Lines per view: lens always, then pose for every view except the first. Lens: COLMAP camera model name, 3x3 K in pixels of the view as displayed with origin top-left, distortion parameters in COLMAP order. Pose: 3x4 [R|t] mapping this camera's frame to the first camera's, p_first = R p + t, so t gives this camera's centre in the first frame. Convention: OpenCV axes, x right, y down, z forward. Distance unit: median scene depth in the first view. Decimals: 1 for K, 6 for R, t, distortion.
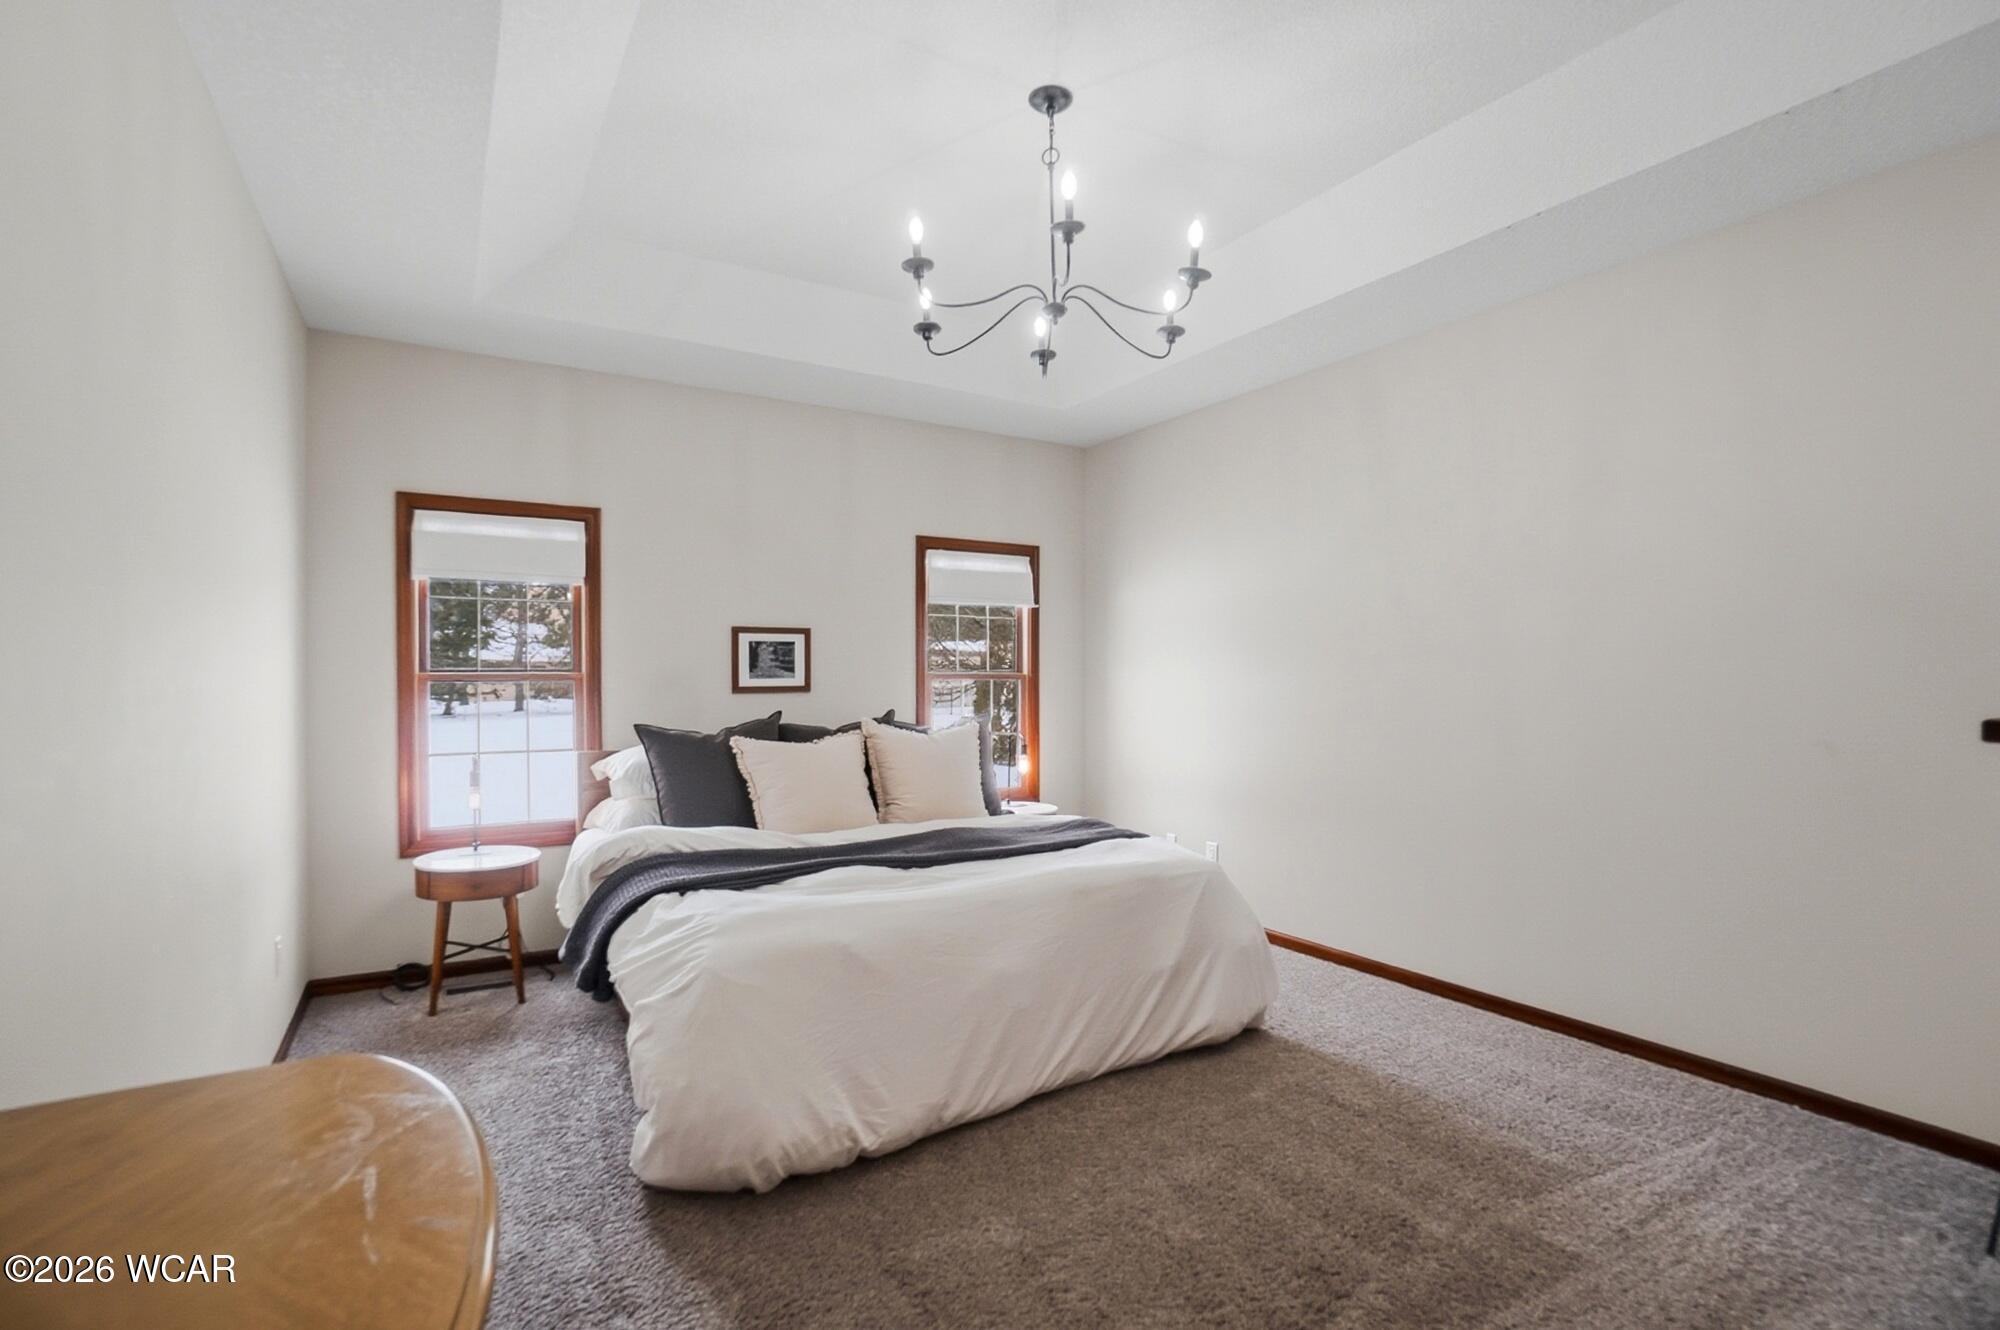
lens RADIAL K [[880.1, 0, 980.0], [0, 880.1, 680.4], [0, 0, 1]] dist [-0.058556, 0.020836]
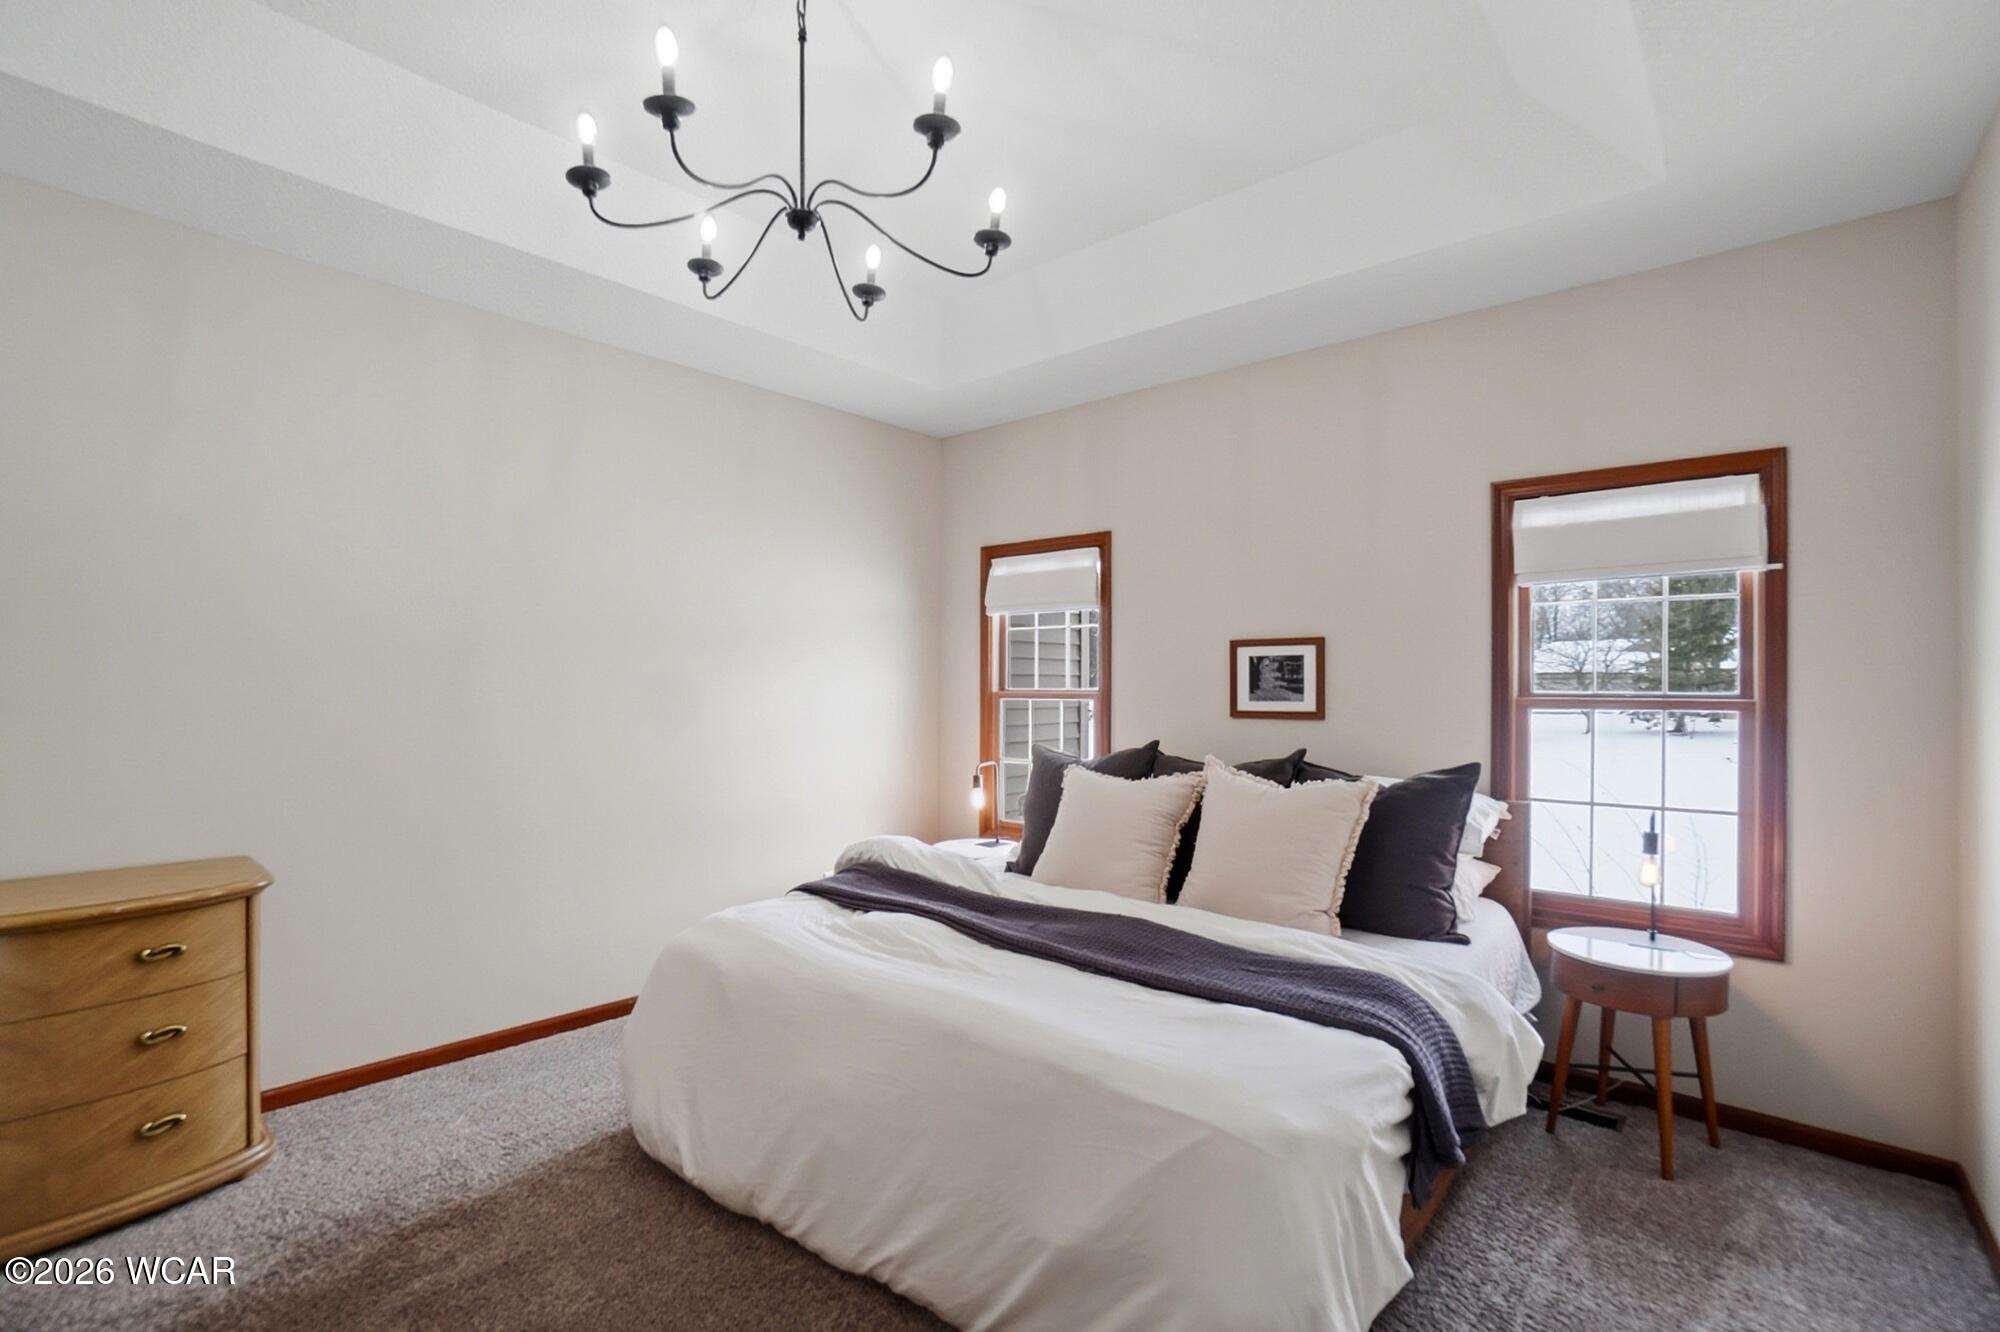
lens RADIAL K [[880.1, 0, 980.0], [0, 880.1, 681.4], [0, 0, 1]] dist [-0.058556, 0.020836]
pose [[0.318451, -0.001971, -0.947937, 0.443720], [-0.011387, 0.999918, -0.005904, -0.013008], [0.947871, 0.012675, 0.318402, 0.484968]]
